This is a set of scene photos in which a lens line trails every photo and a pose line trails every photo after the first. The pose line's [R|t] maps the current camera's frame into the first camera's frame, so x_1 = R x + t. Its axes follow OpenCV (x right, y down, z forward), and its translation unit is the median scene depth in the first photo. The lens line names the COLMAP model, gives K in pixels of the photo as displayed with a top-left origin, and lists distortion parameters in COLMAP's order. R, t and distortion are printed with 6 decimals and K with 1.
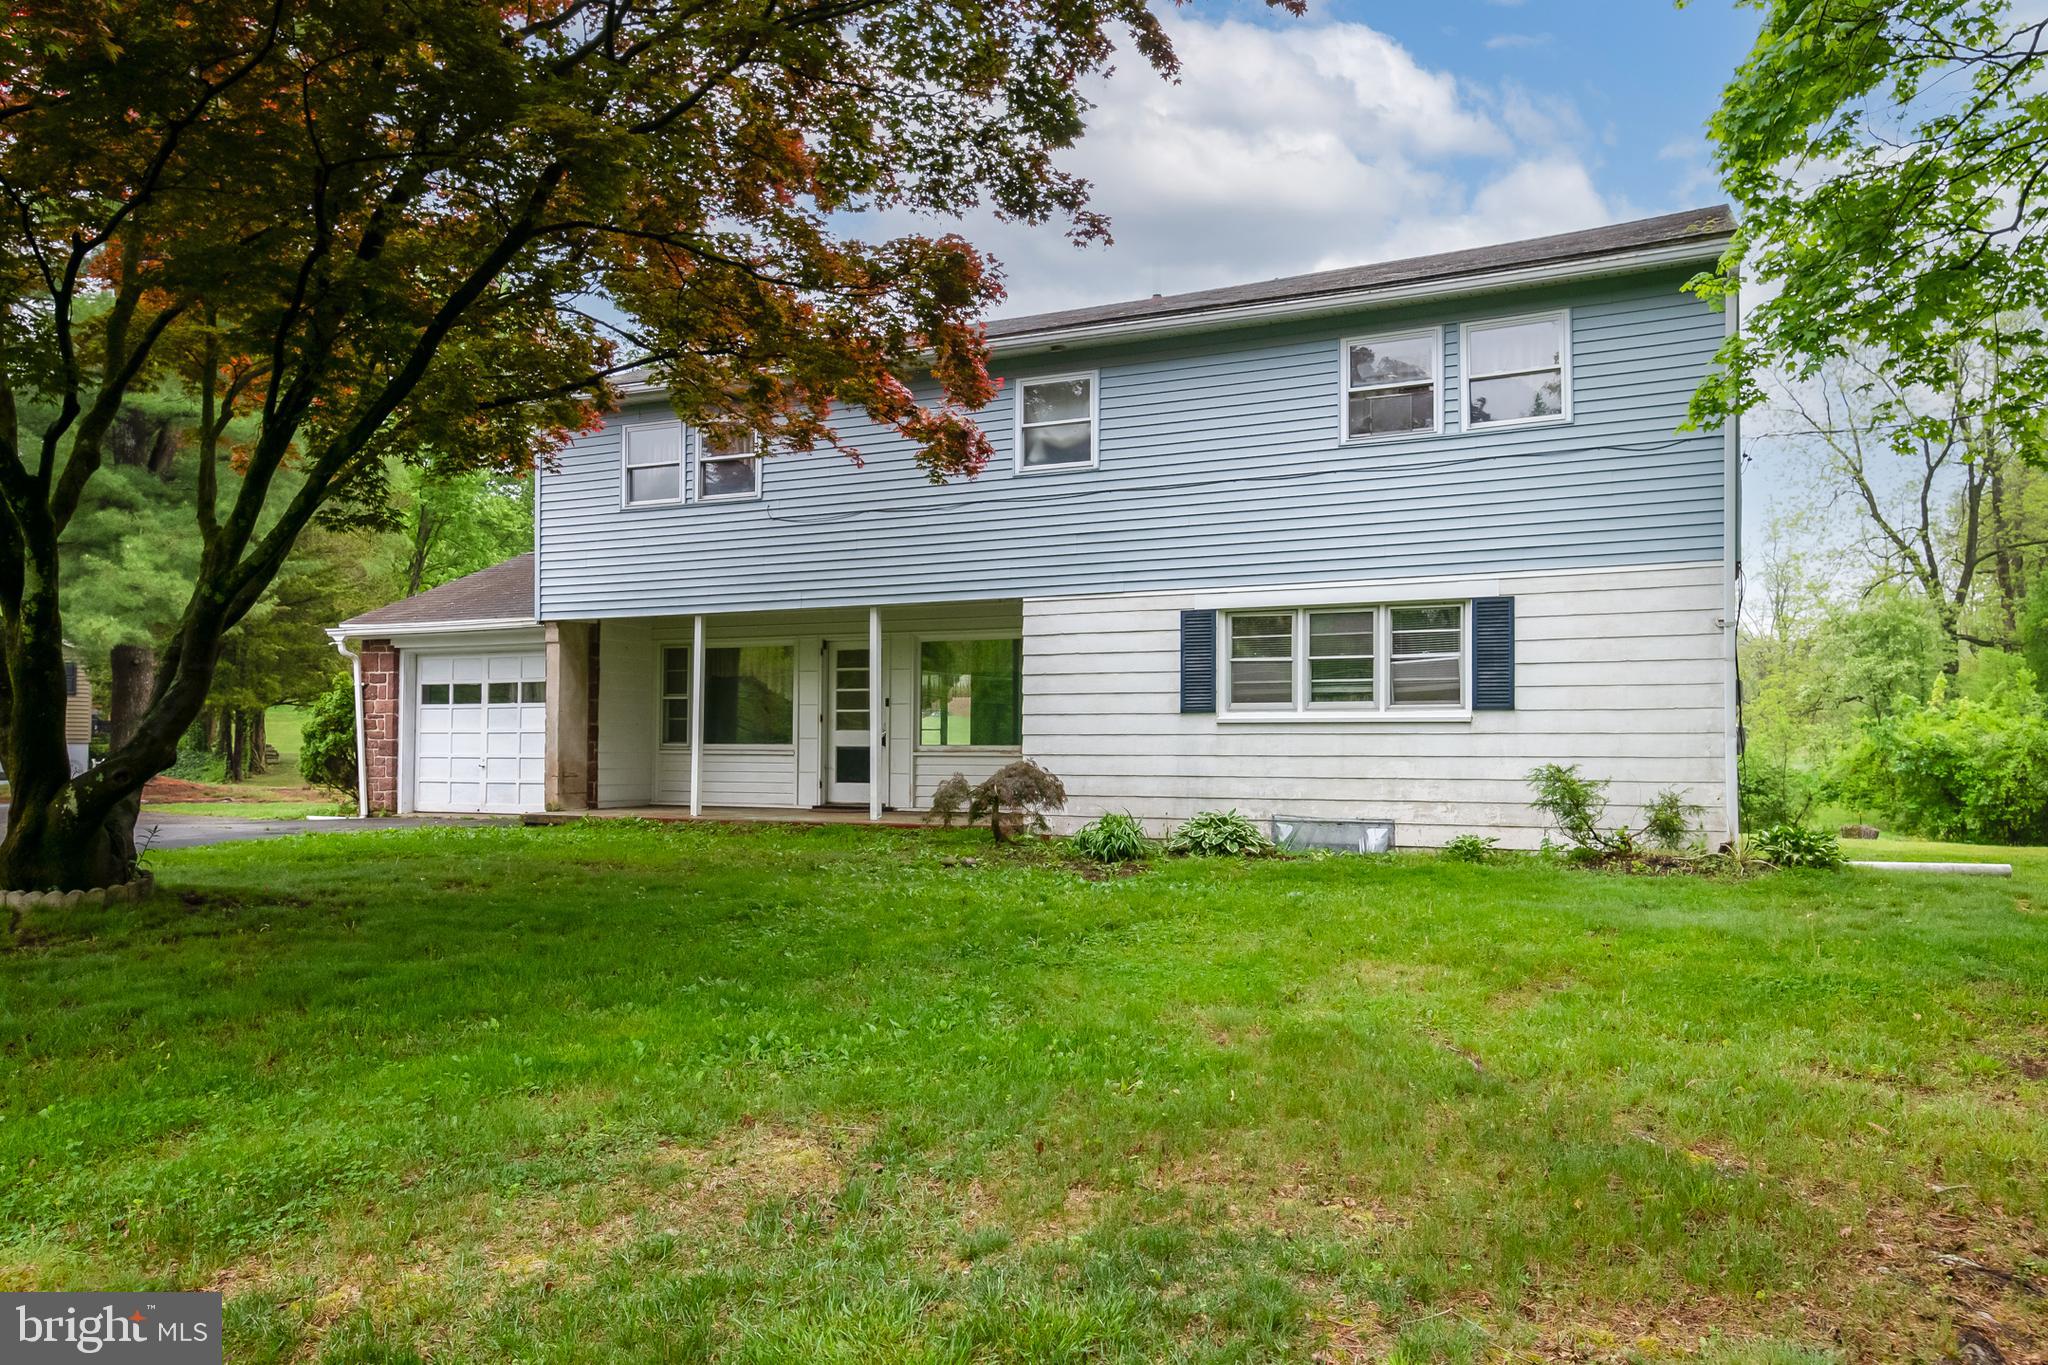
lens RADIAL K [[1483.0, 0, 1079.5], [0, 1483.0, 729.6], [0, 0, 1]] dist [0.054746, 0.003706]
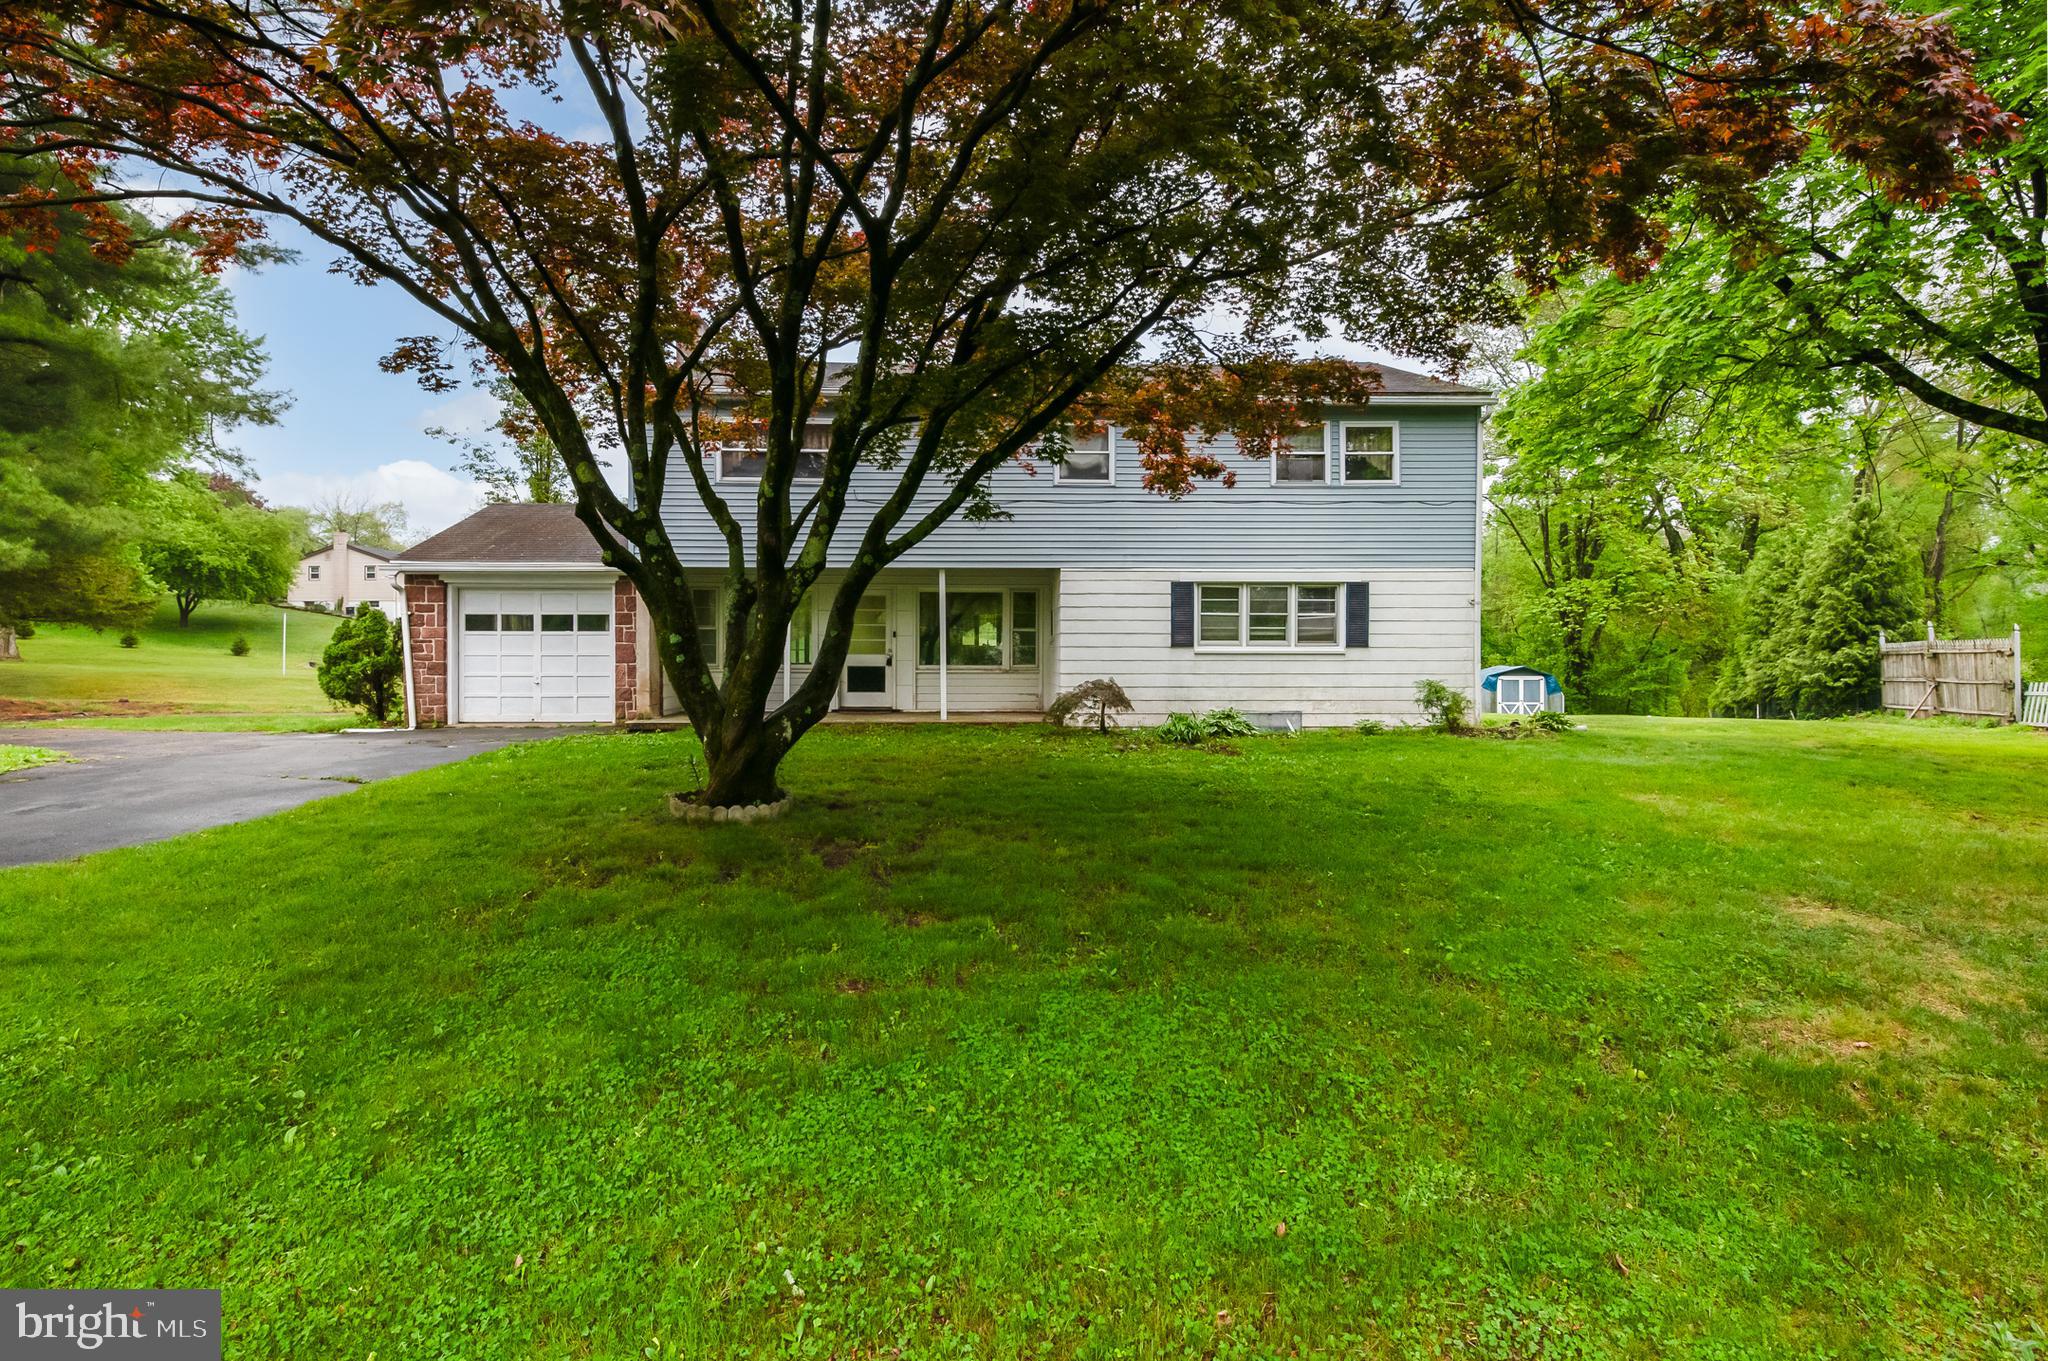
lens RADIAL K [[1004.2, 0, 1034.0], [0, 1004.2, 668.8], [0, 0, 1]] dist [-0.002199, -0.000472]
pose [[0.886072, -0.007138, 0.463493, -0.560516], [-0.006902, 0.999567, 0.028588, -0.017575], [-0.463496, -0.028530, 0.885640, 0.127499]]
